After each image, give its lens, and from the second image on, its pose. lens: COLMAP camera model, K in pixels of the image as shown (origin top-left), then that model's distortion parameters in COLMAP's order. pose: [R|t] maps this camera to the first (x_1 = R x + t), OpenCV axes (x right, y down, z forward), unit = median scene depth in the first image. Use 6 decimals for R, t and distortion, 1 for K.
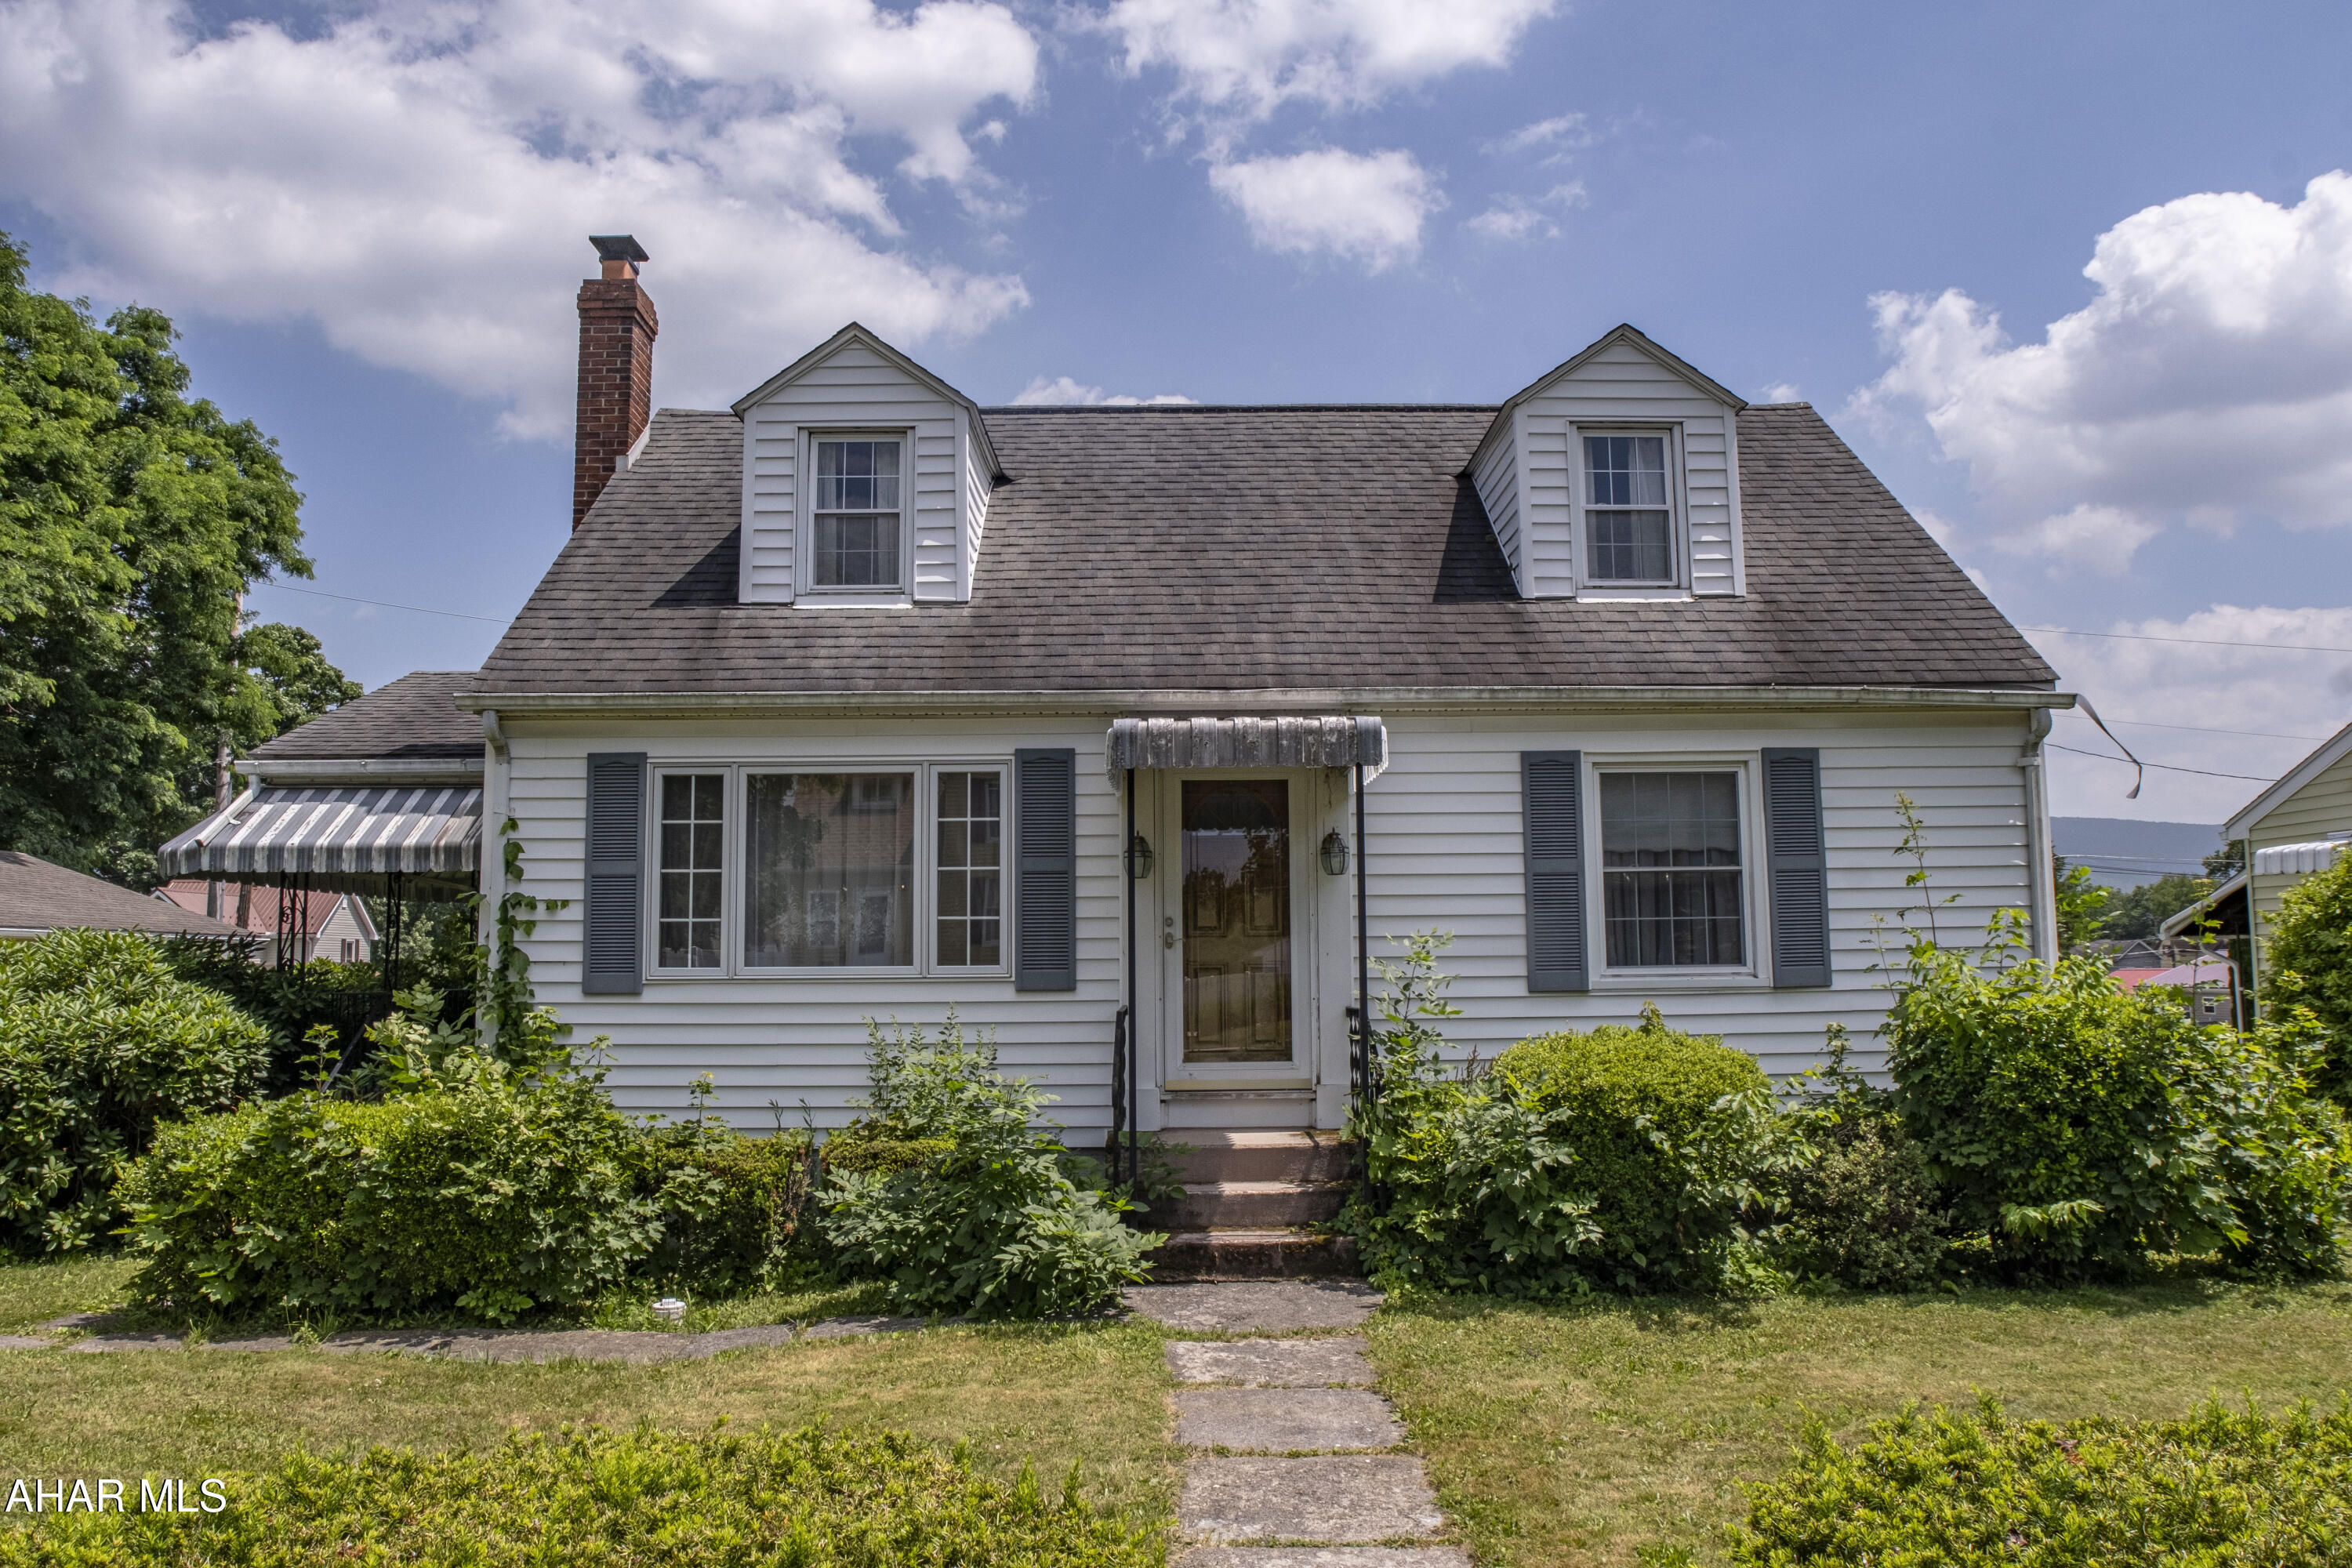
lens RADIAL K [[1620.8, 0, 1108.1], [0, 1620.8, 784.7], [0, 0, 1]] dist [-0.044266, -0.000760]
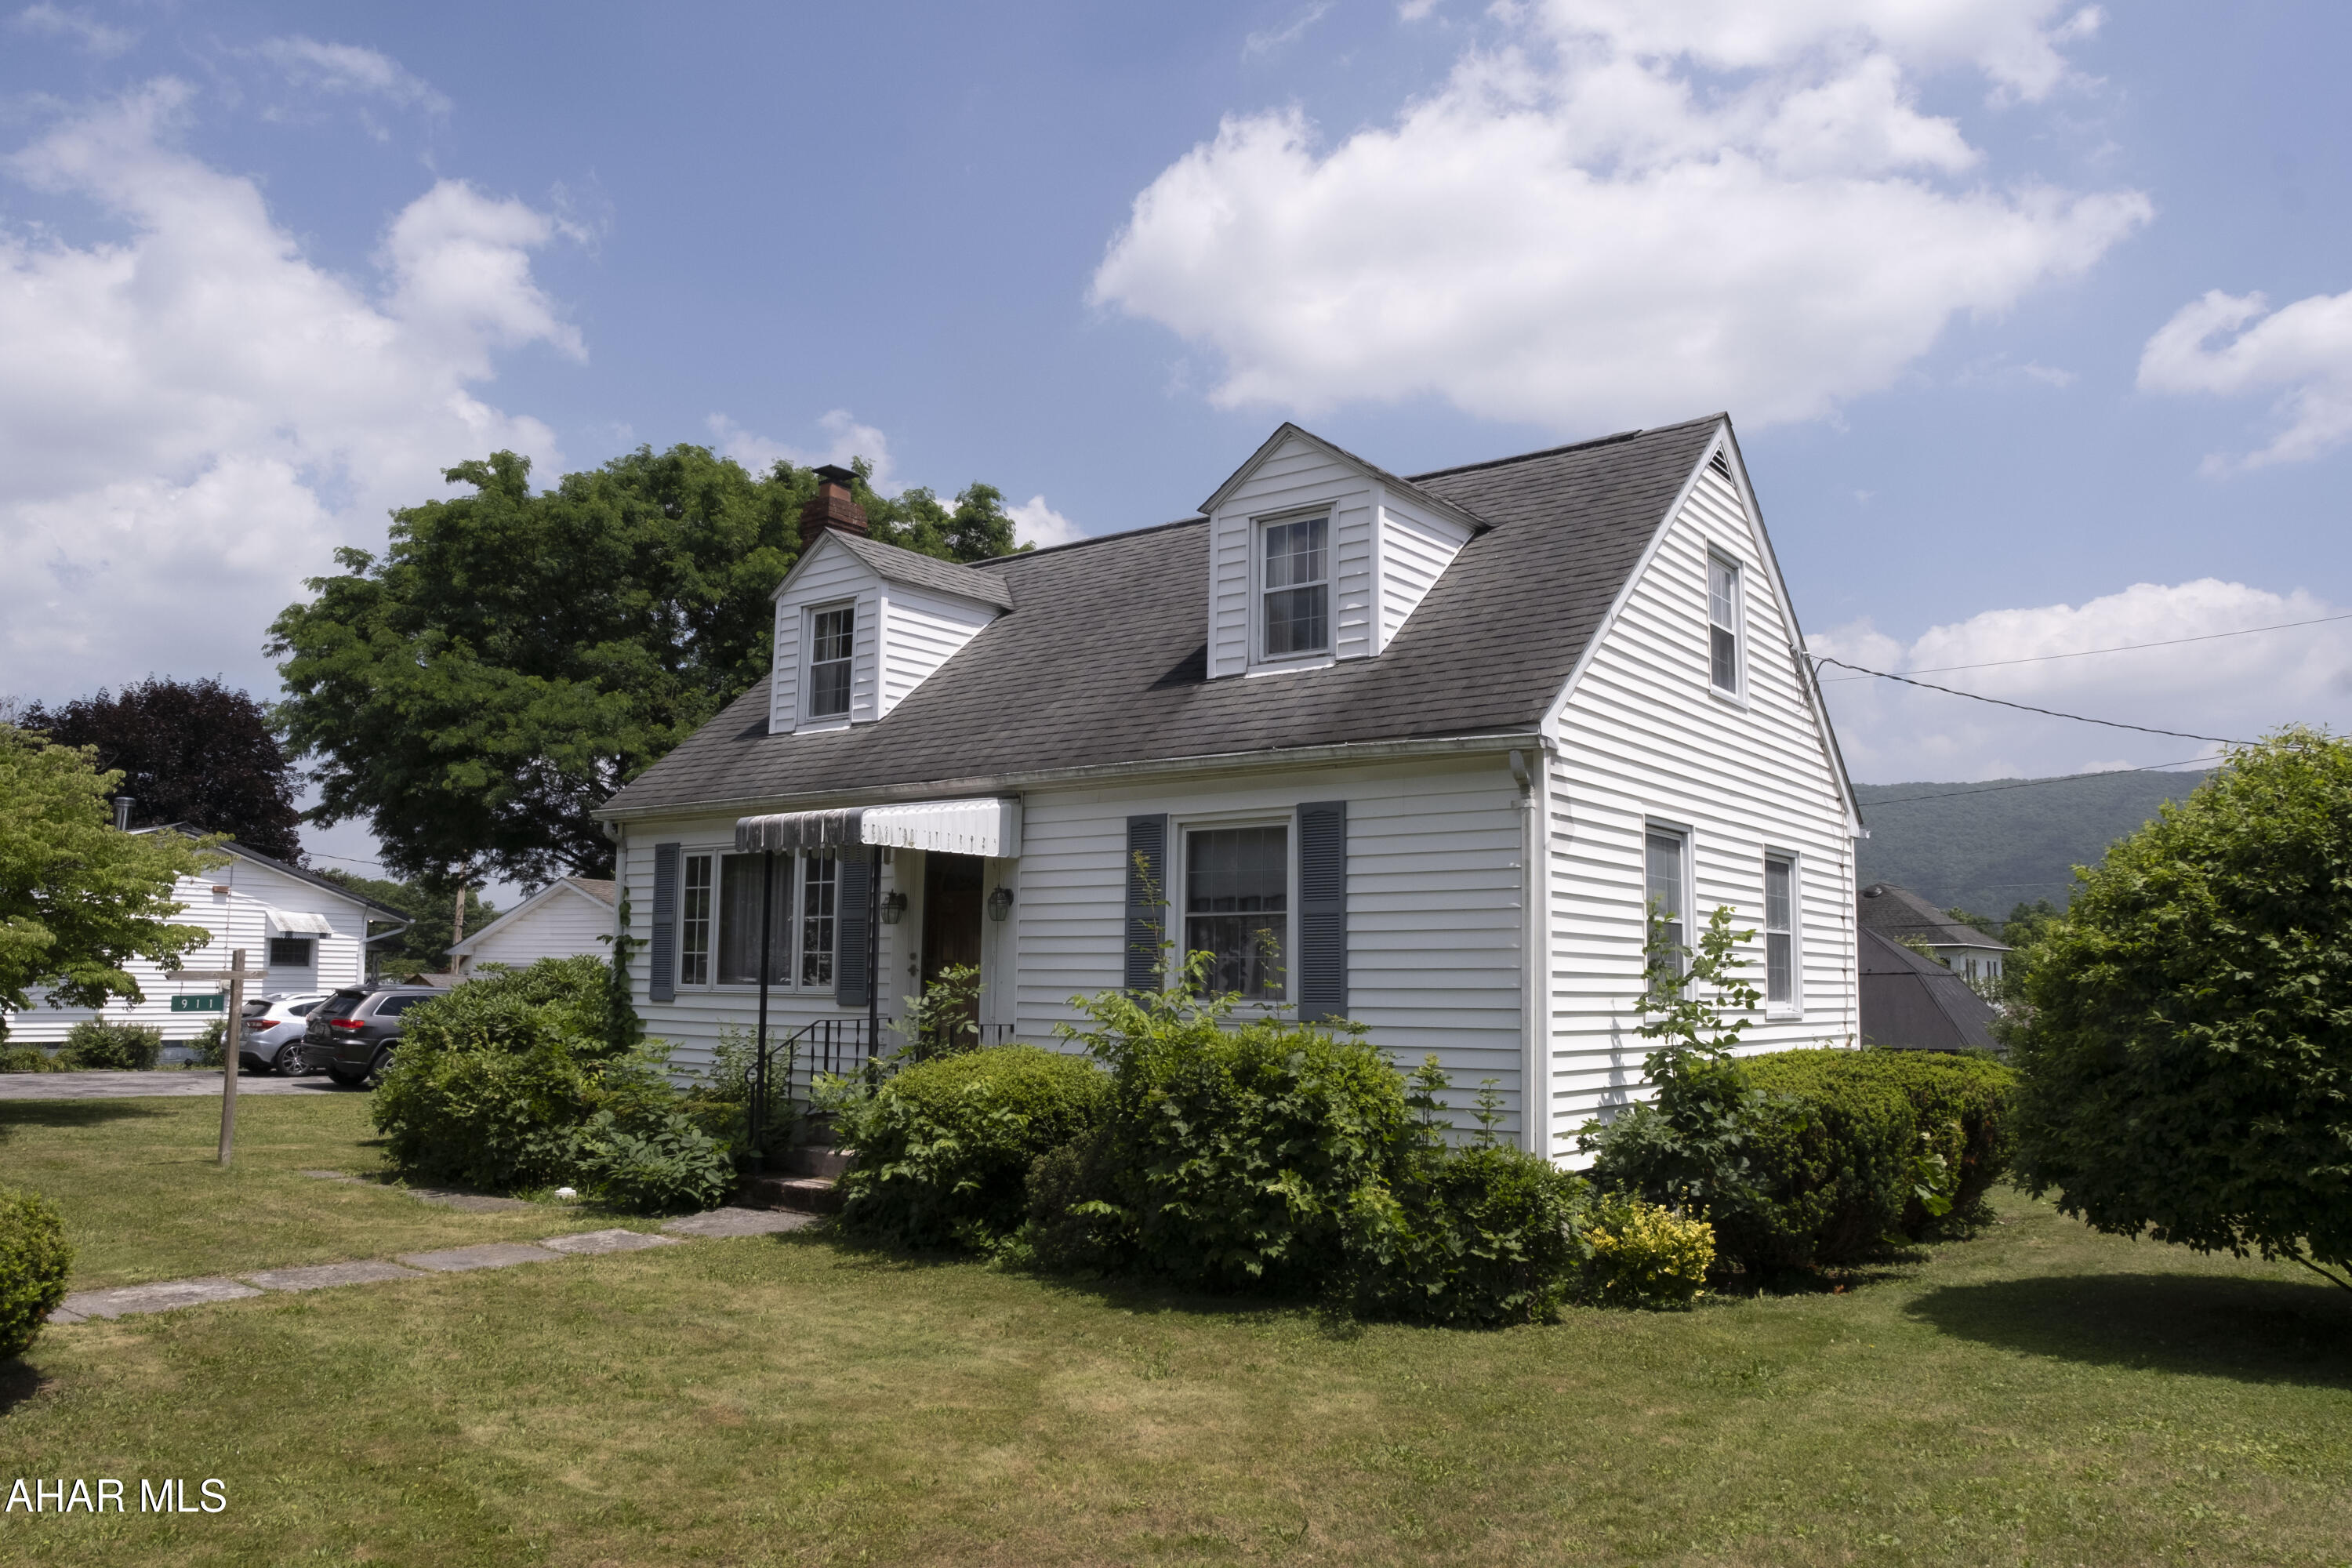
lens RADIAL K [[1620.8, 0, 1108.1], [0, 1620.8, 784.7], [0, 0, 1]] dist [-0.044266, -0.000760]
pose [[0.787735, -0.057945, -0.613283, 0.985043], [0.050969, 0.998283, -0.028854, -0.010520], [0.613902, -0.008529, 0.789336, 0.040034]]
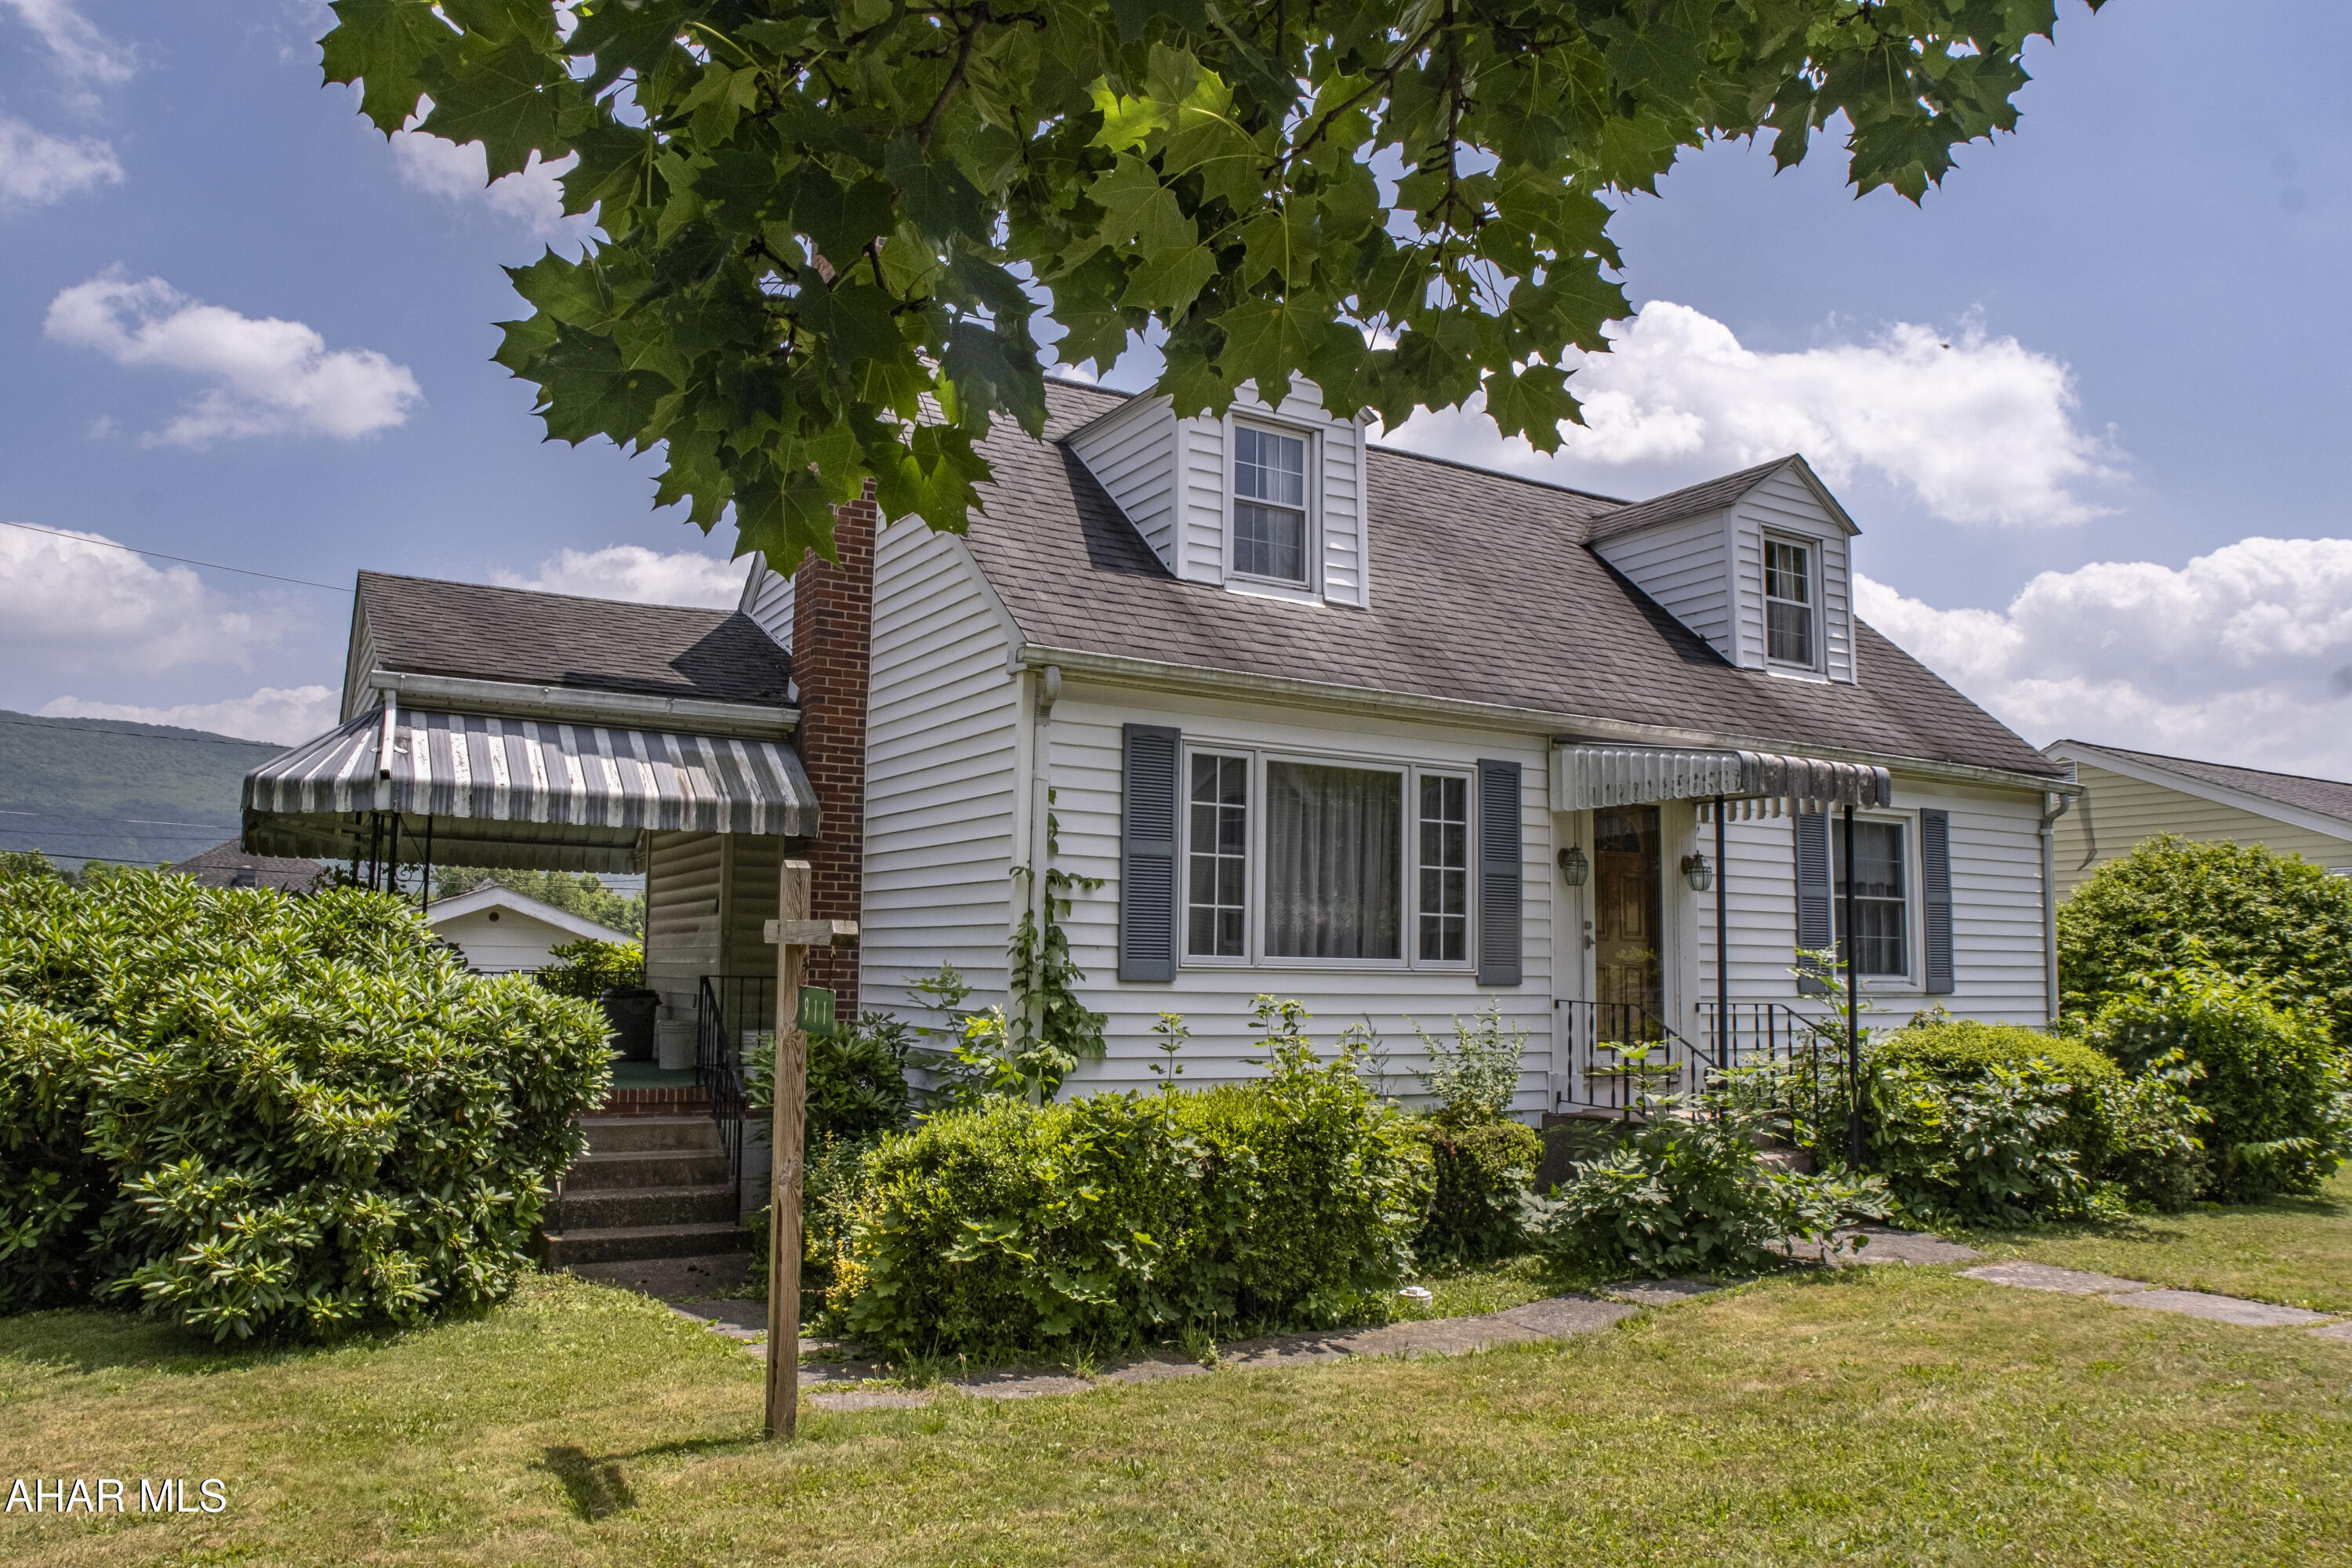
lens RADIAL K [[1620.8, 0, 1108.1], [0, 1620.8, 784.7], [0, 0, 1]] dist [-0.044266, -0.000760]
pose [[0.875930, 0.078499, 0.476008, -0.780091], [-0.080196, 0.996638, -0.016782, 0.032576], [-0.475725, -0.023474, 0.879281, 0.179806]]
